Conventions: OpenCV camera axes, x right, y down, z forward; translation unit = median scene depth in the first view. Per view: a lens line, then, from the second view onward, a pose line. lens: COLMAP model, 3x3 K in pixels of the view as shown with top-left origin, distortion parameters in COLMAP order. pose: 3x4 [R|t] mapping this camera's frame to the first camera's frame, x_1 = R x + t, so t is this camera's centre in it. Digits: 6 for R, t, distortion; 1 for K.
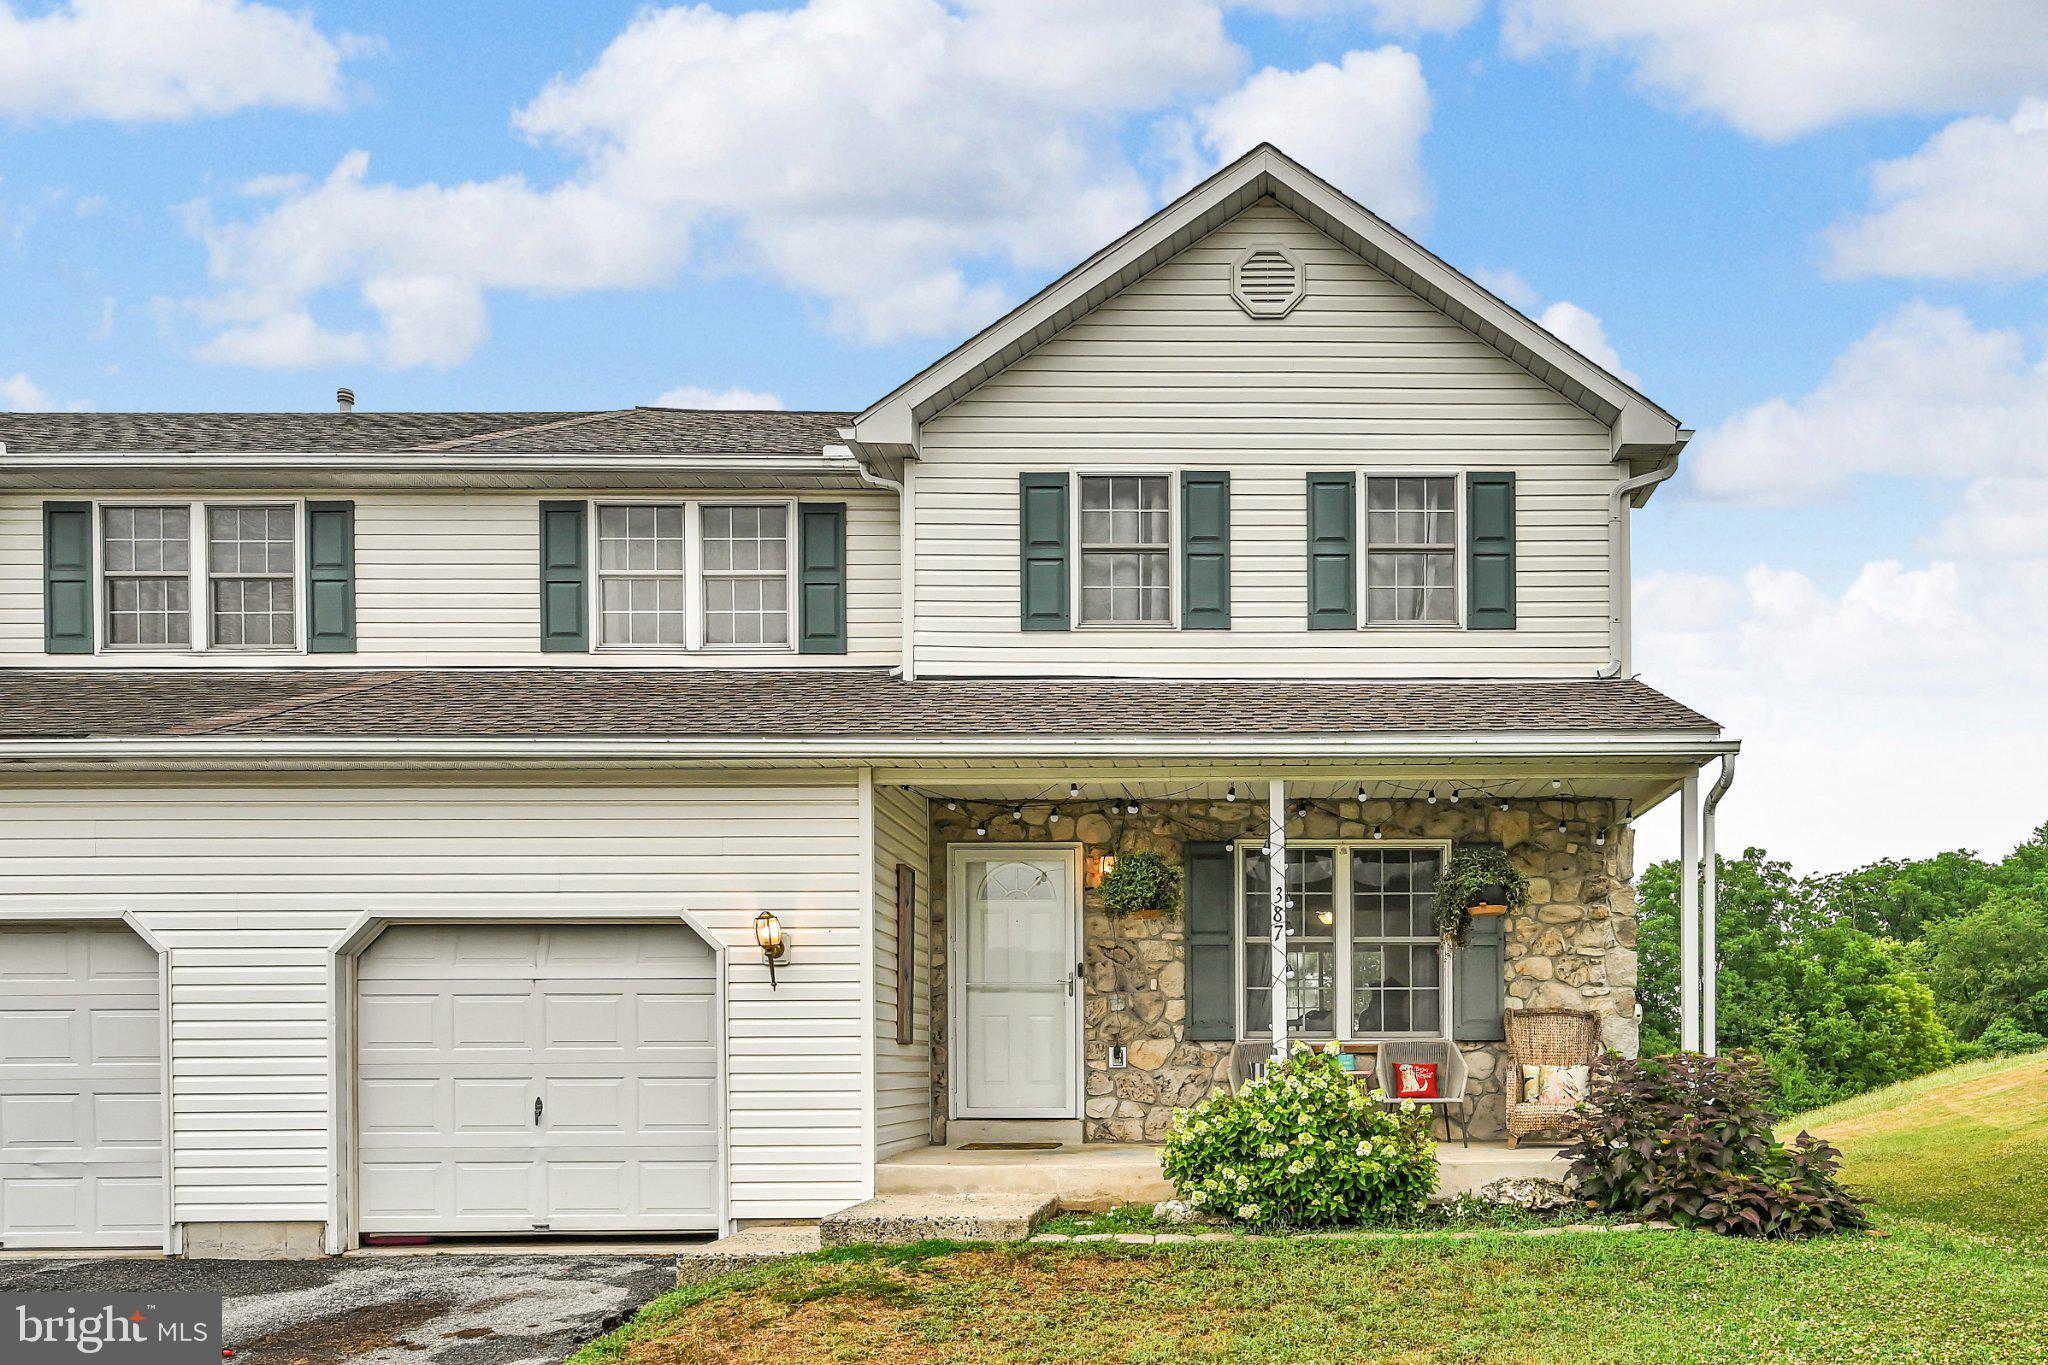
lens RADIAL K [[939.9, 0, 1023.7], [0, 939.9, 666.0], [0, 0, 1]] dist [-0.001361, 0.000331]
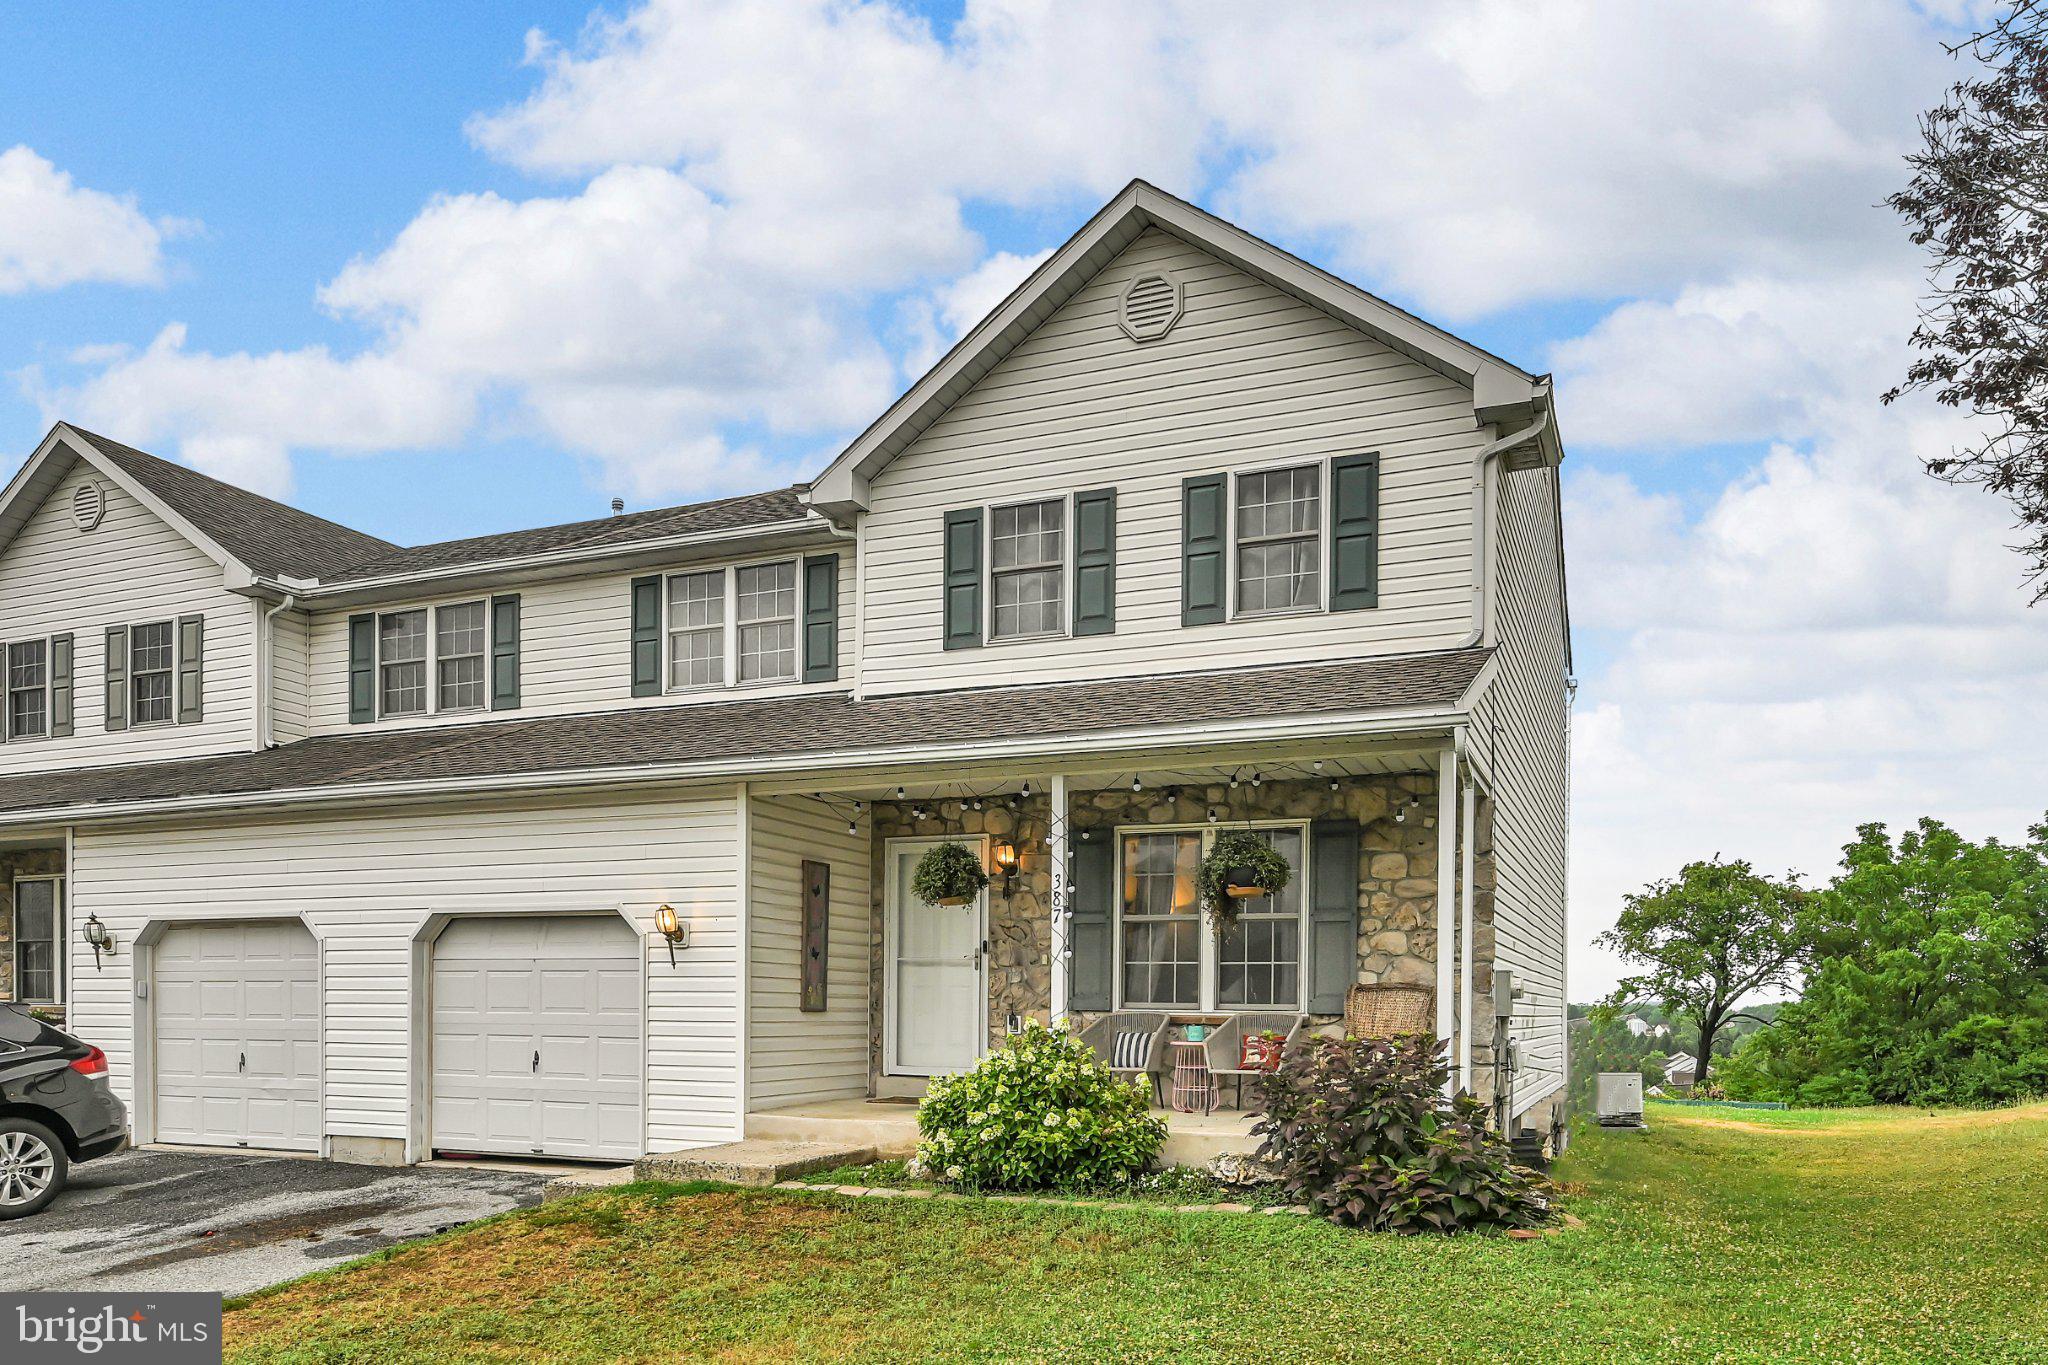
lens RADIAL K [[823.2, 0, 1020.2], [0, 823.2, 671.3], [0, 0, 1]] dist [-0.001202, -0.000175]
pose [[0.969495, -0.084246, -0.230177, 0.386975], [0.085108, 0.996352, -0.006196, 0.002506], [0.229860, -0.013583, 0.973129, 0.052327]]
